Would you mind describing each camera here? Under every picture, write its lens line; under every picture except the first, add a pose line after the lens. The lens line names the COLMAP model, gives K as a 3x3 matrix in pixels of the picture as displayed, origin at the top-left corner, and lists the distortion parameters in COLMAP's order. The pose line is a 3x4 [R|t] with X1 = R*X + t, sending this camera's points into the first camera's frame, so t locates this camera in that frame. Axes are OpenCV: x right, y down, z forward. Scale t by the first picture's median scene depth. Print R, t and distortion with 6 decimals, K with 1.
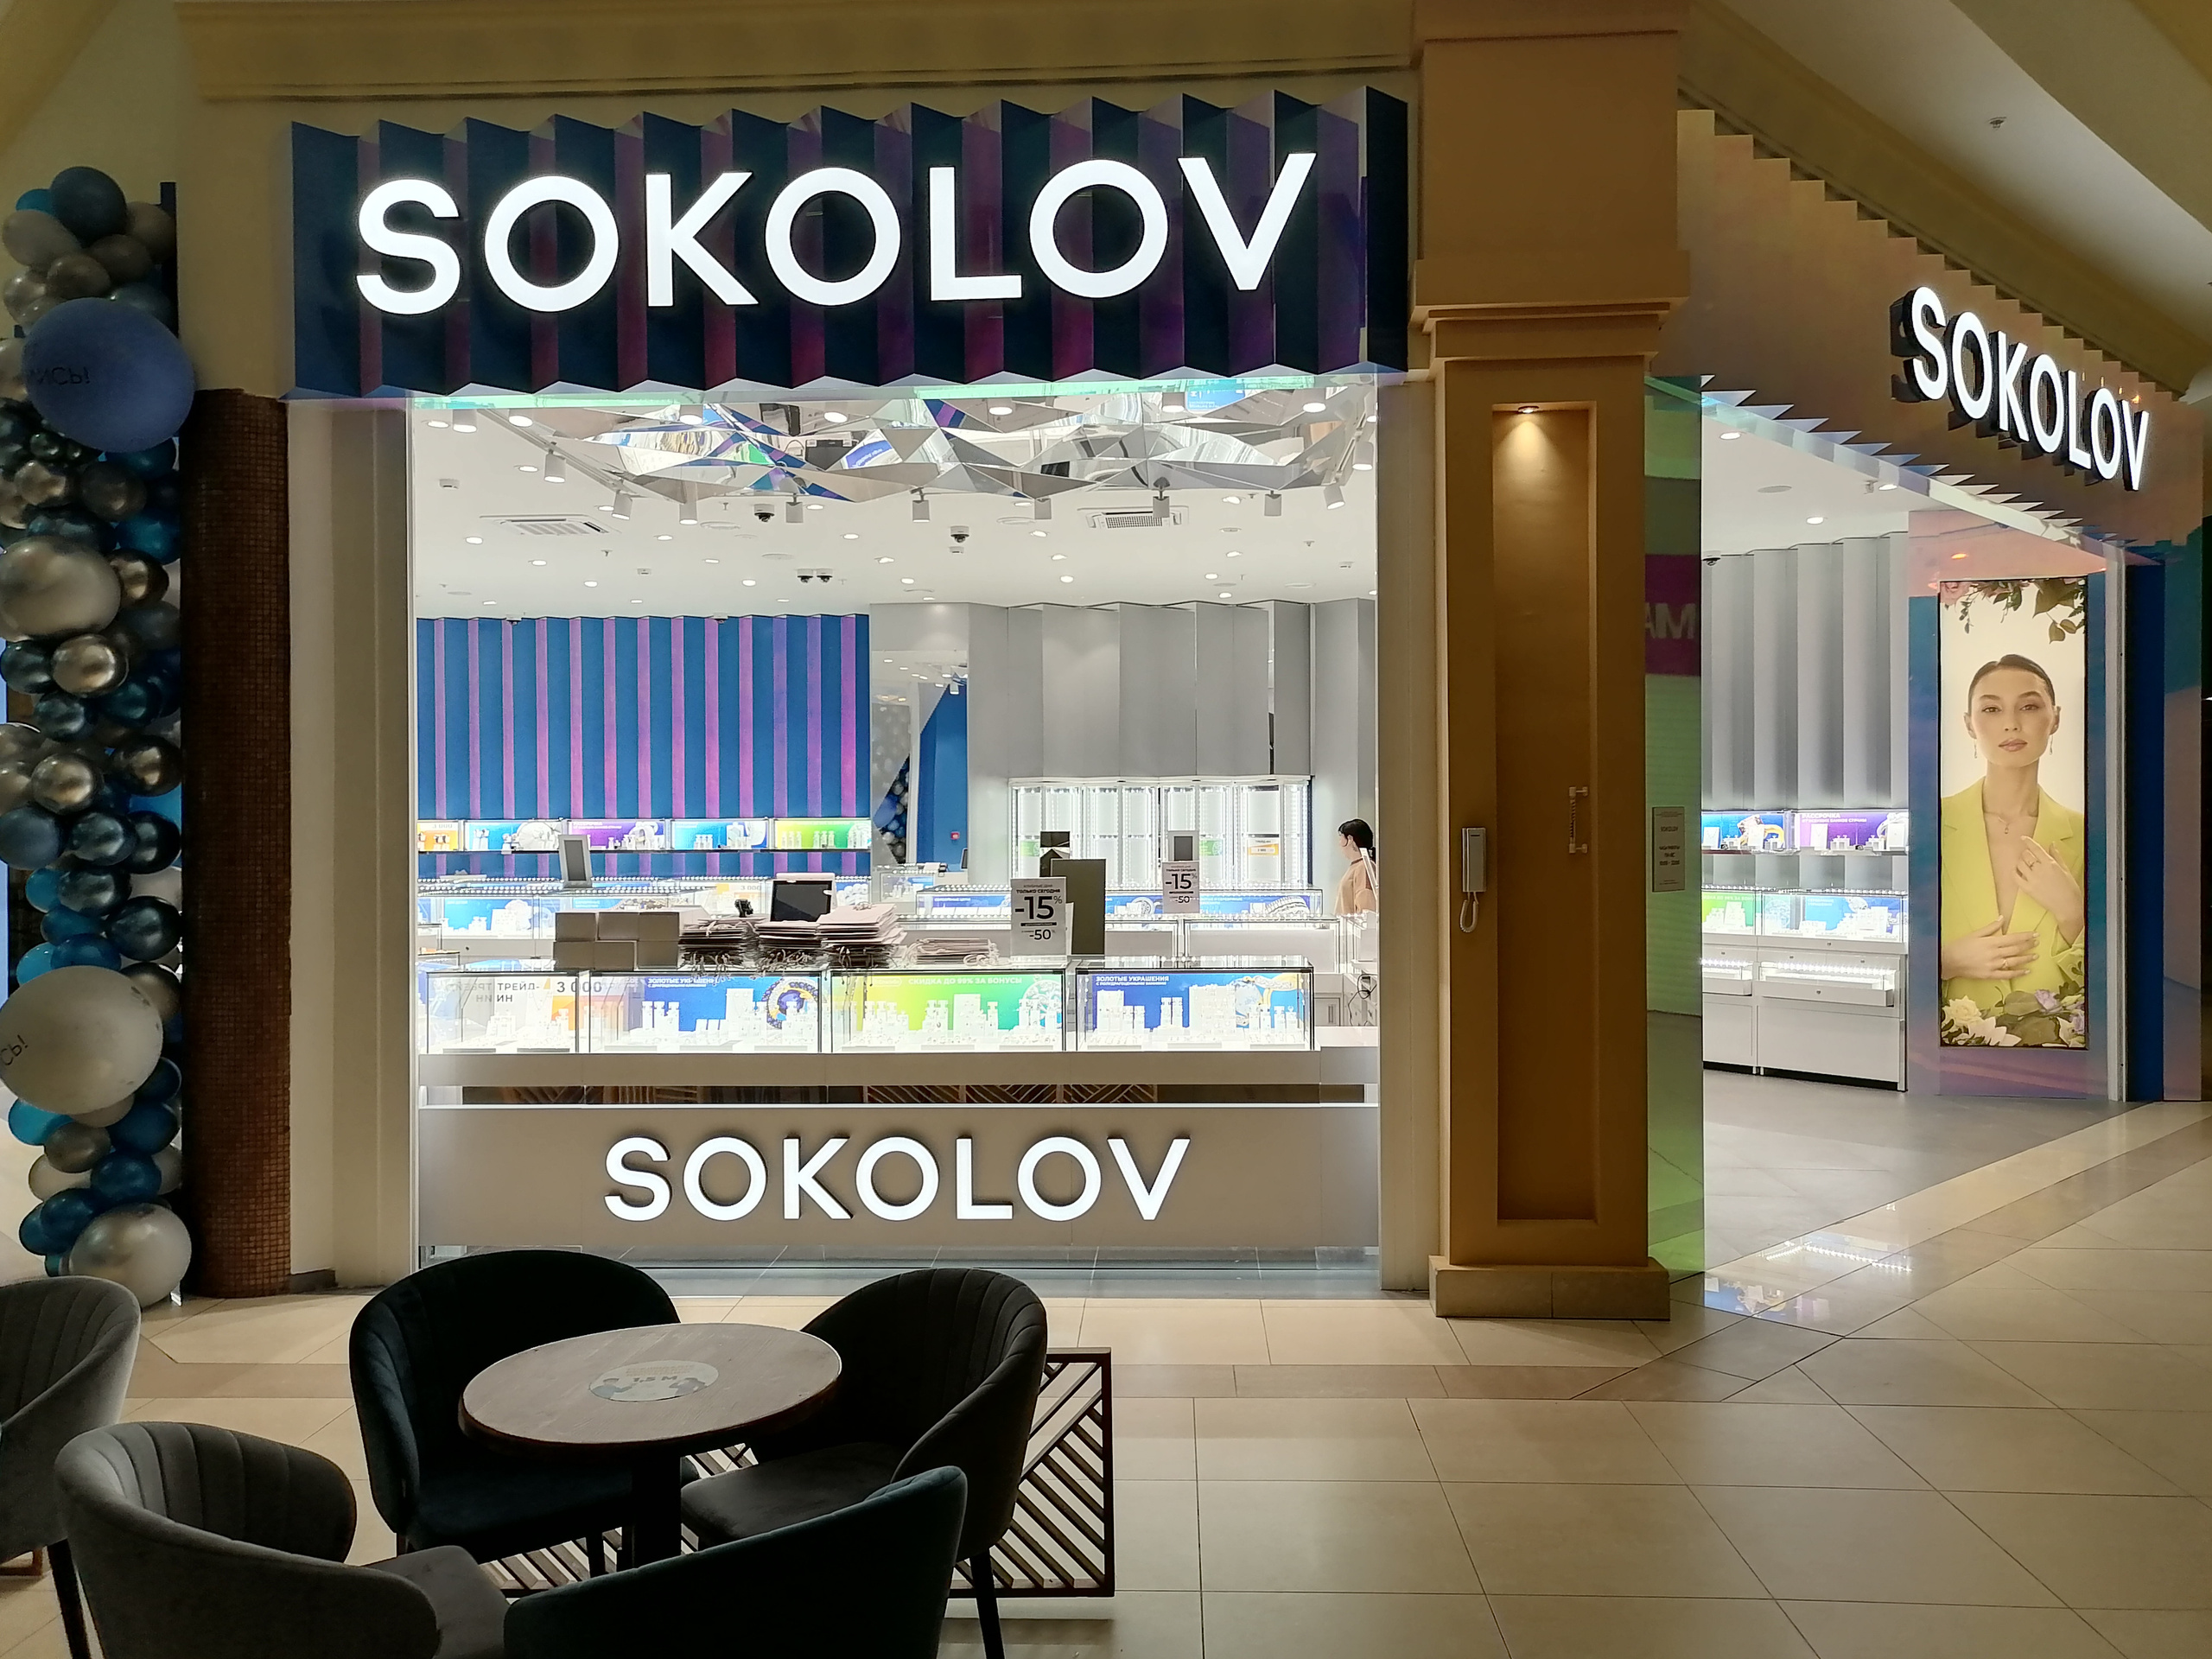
lens RADIAL K [[1657.0, 0, 1074.2], [0, 1657.0, 844.8], [0, 0, 1]] dist [0.045138, -0.023434]
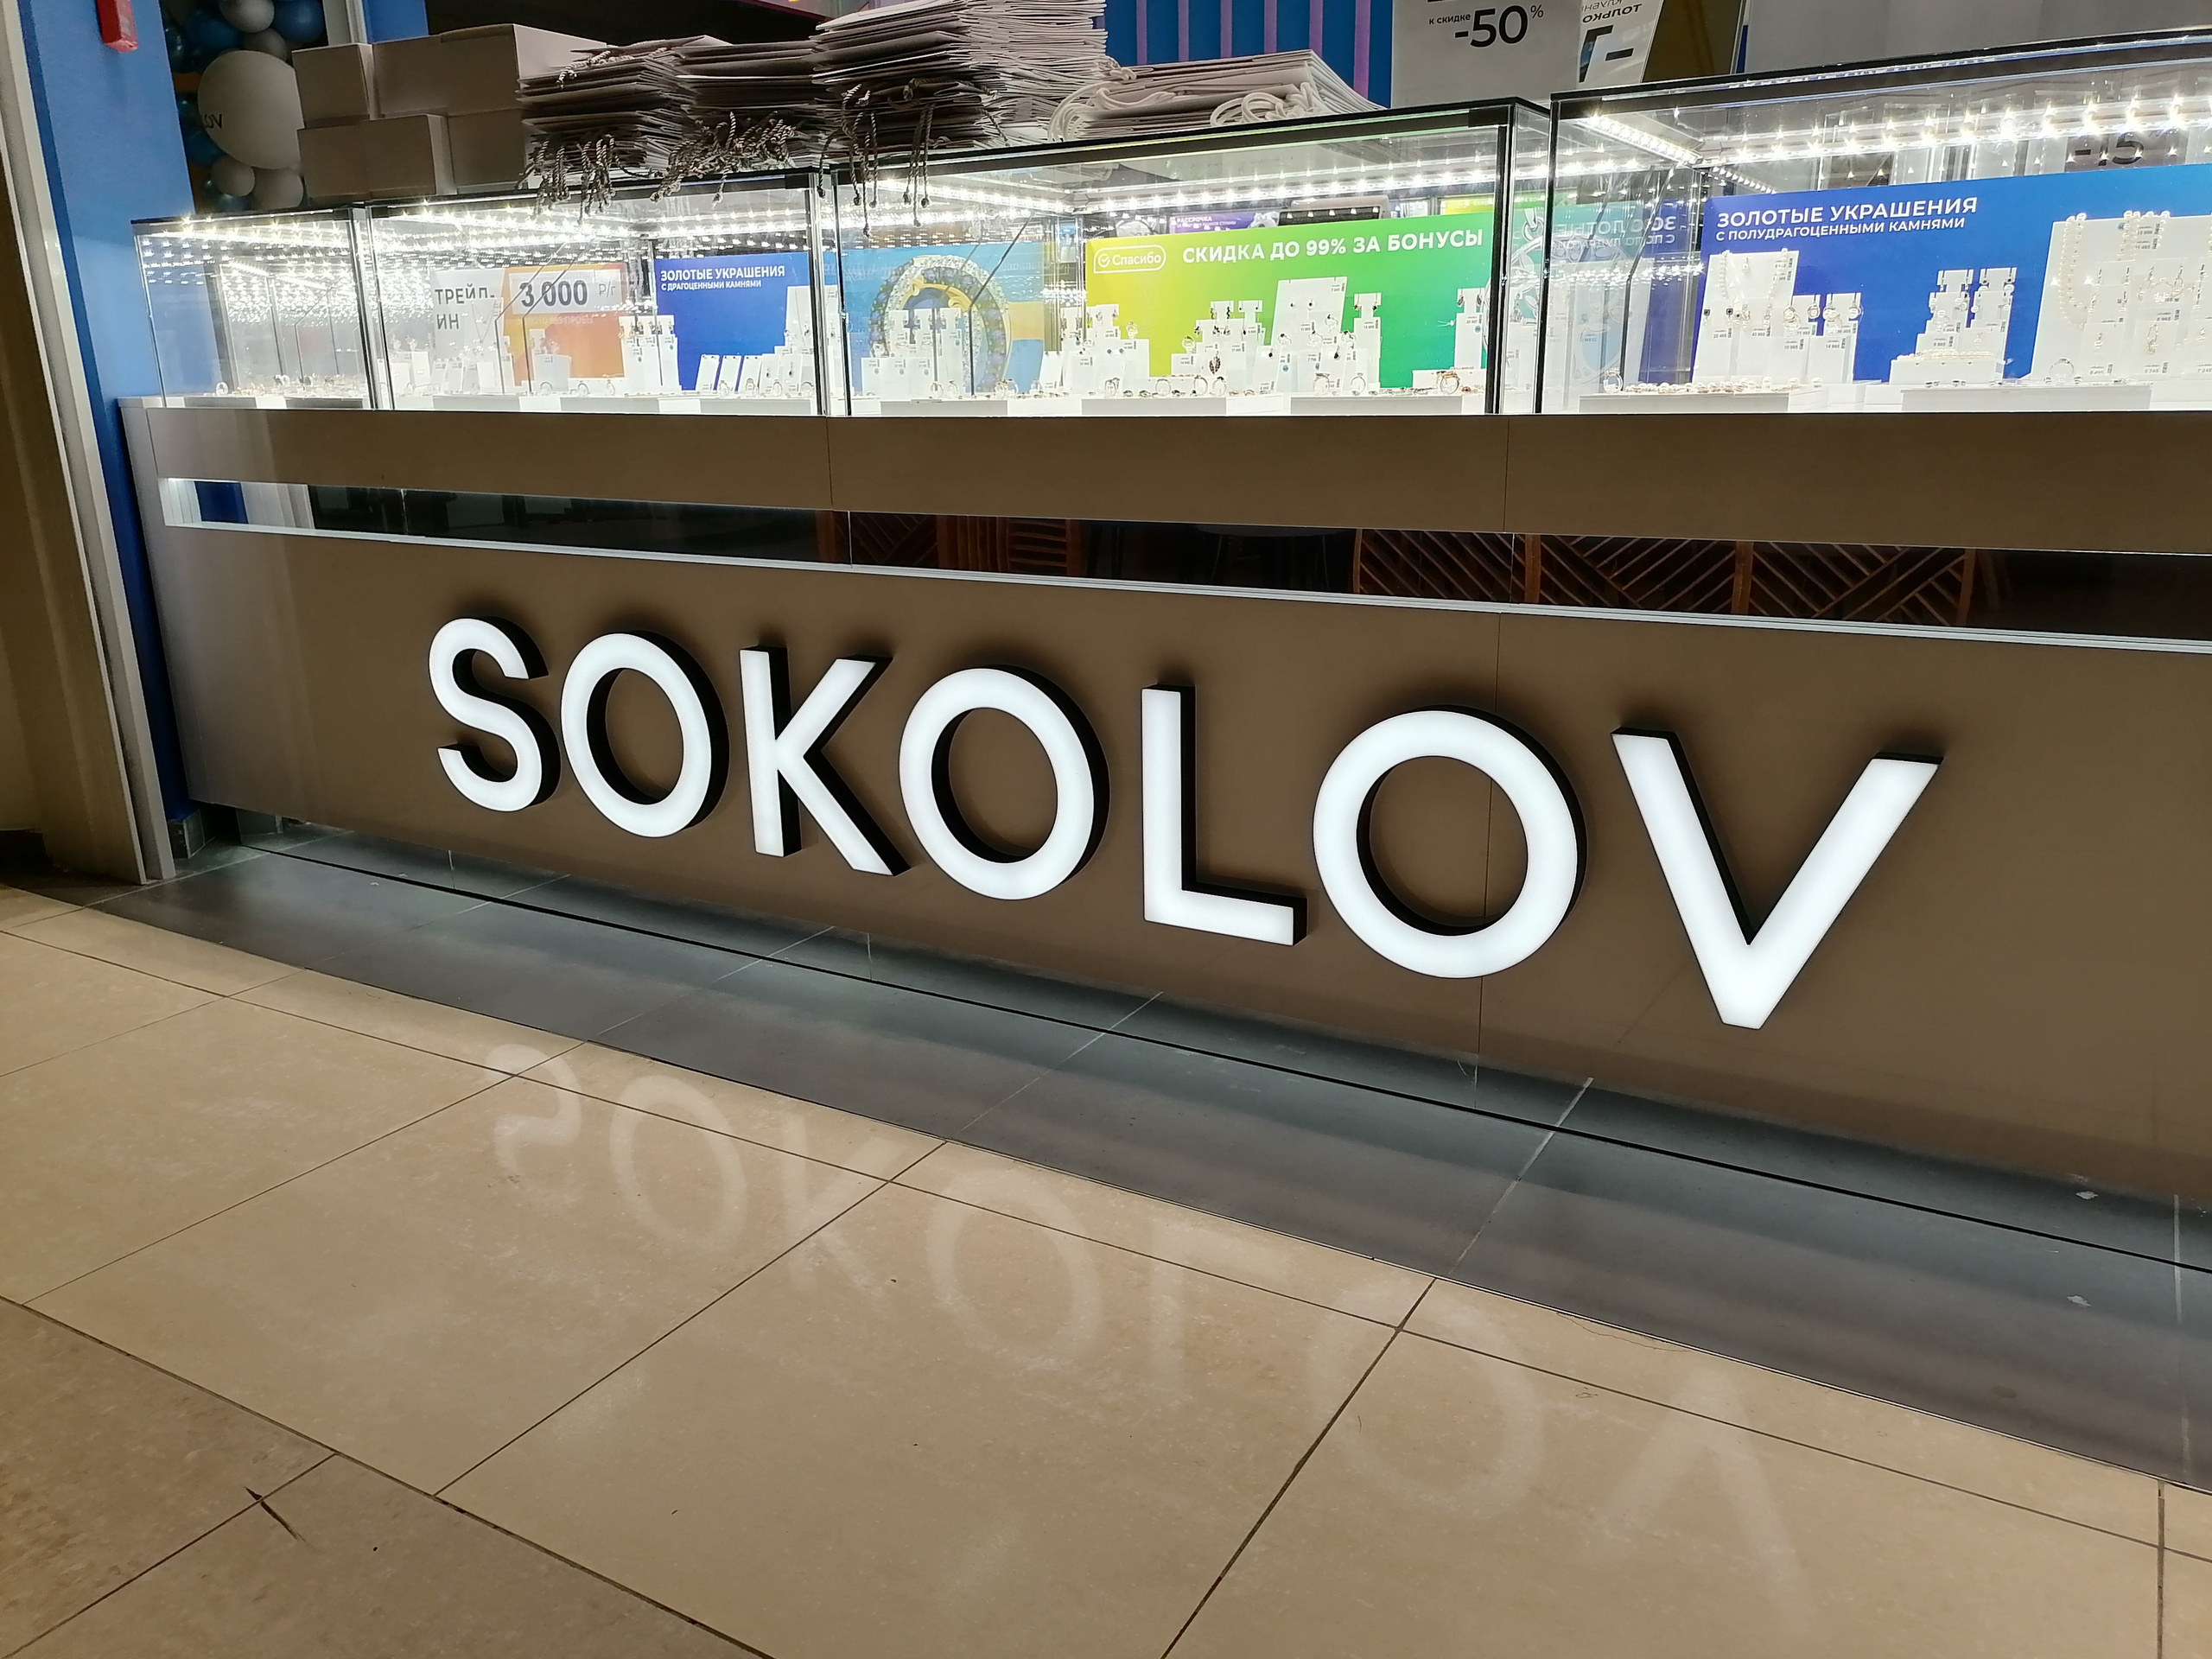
lens RADIAL K [[1657.0, 0, 1101.4], [0, 1657.0, 813.2], [0, 0, 1]] dist [0.045138, -0.023434]
pose [[0.892881, 0.115573, -0.435209, 0.065848], [0.006365, 0.963165, 0.268834, 0.112755], [0.450248, -0.242807, 0.859256, 0.706032]]
